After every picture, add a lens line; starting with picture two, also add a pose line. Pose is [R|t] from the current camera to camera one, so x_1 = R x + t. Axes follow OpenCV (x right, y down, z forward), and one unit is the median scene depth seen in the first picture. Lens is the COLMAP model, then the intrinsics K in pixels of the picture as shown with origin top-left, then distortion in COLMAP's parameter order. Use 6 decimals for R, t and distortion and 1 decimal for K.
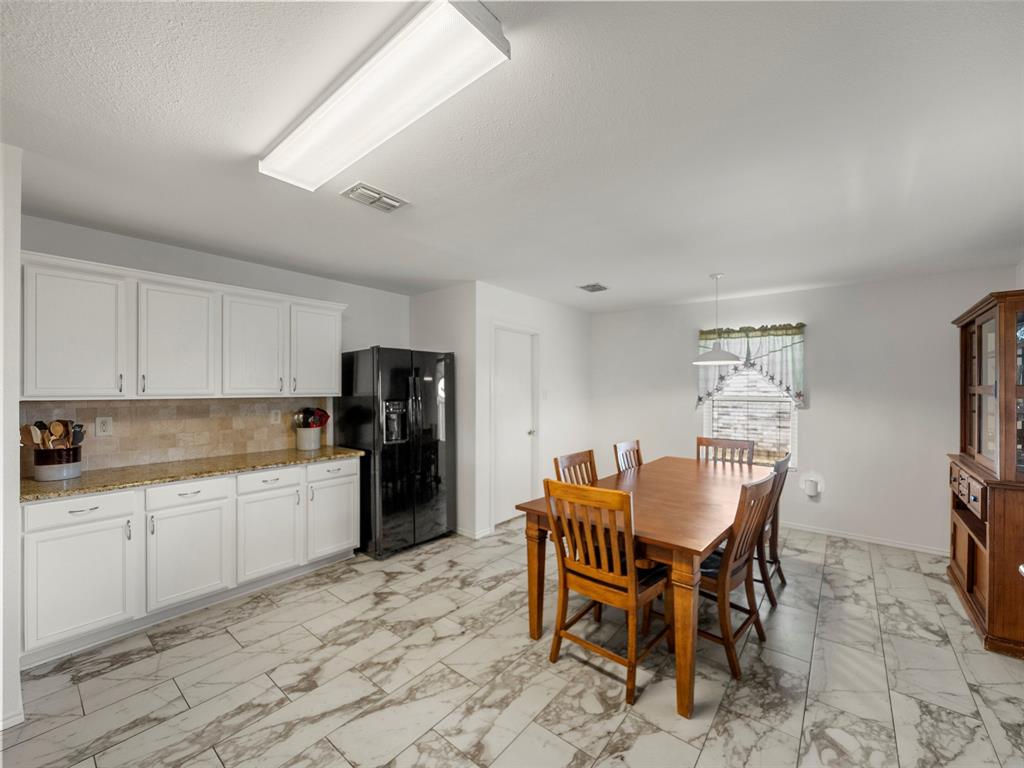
lens RADIAL K [[416.2, 0, 520.4], [0, 416.2, 385.0], [0, 0, 1]] dist [-0.003373, 0.000199]
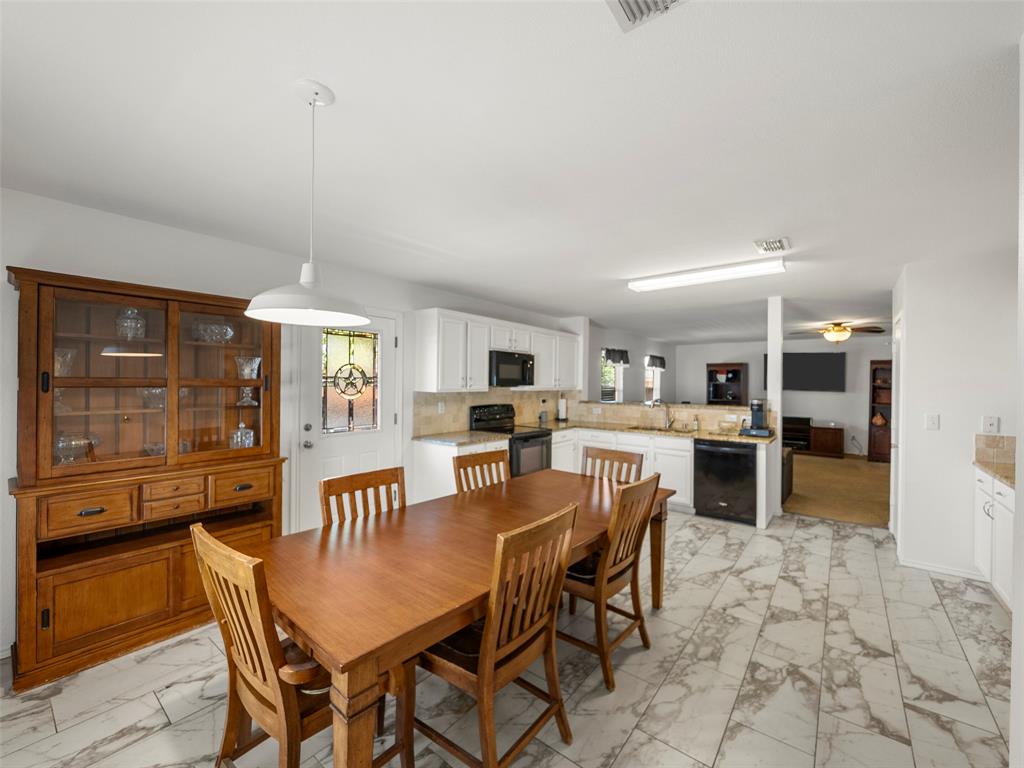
lens RADIAL K [[416.2, 0, 514.0], [0, 416.2, 380.8], [0, 0, 1]] dist [-0.003373, 0.000199]
pose [[-0.999895, -0.014485, -0.000082, 0.390246], [-0.014483, 0.999853, -0.009200, 0.005932], [0.000216, -0.009198, -0.999958, 1.915292]]
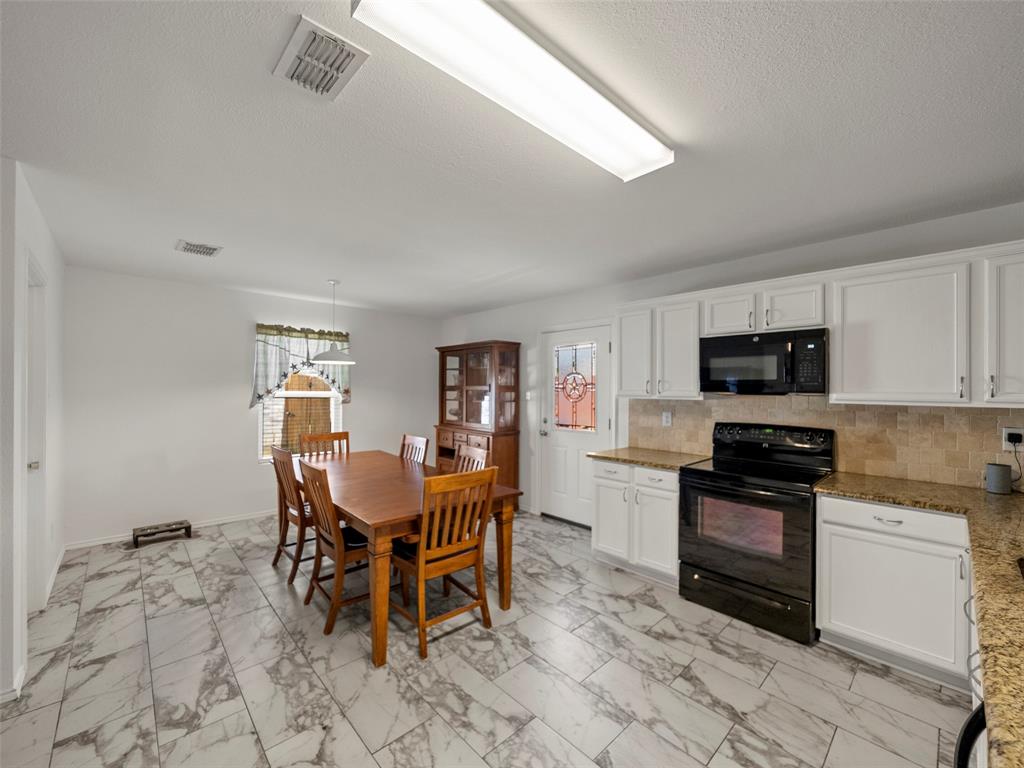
lens RADIAL K [[416.2, 0, 514.1], [0, 416.2, 388.0], [0, 0, 1]] dist [-0.003373, 0.000199]
pose [[0.142208, -0.003095, 0.989832, -0.725449], [-0.012162, 0.999914, 0.004874, 0.002339], [-0.989762, -0.012731, 0.142158, 0.529911]]
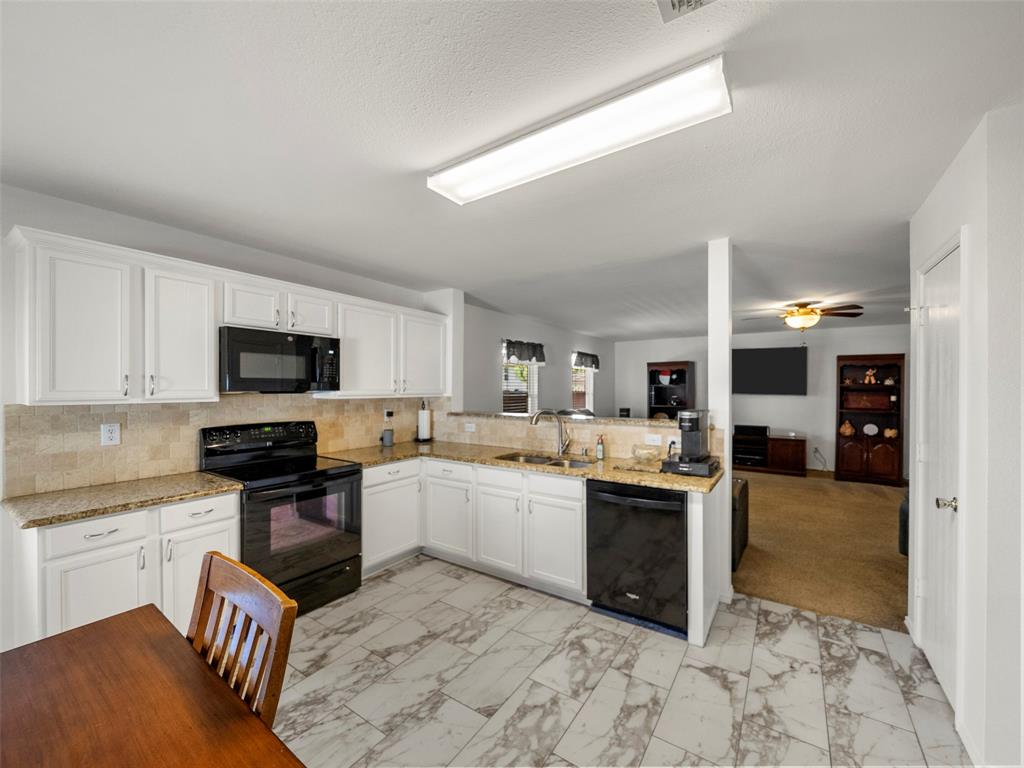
lens RADIAL K [[416.2, 0, 514.1], [0, 416.2, 388.5], [0, 0, 1]] dist [-0.003373, 0.000199]
pose [[-0.996535, -0.004893, -0.083028, -0.096398], [-0.004455, 0.999975, -0.005462, 0.007977], [0.083052, -0.005073, -0.996532, 1.179363]]
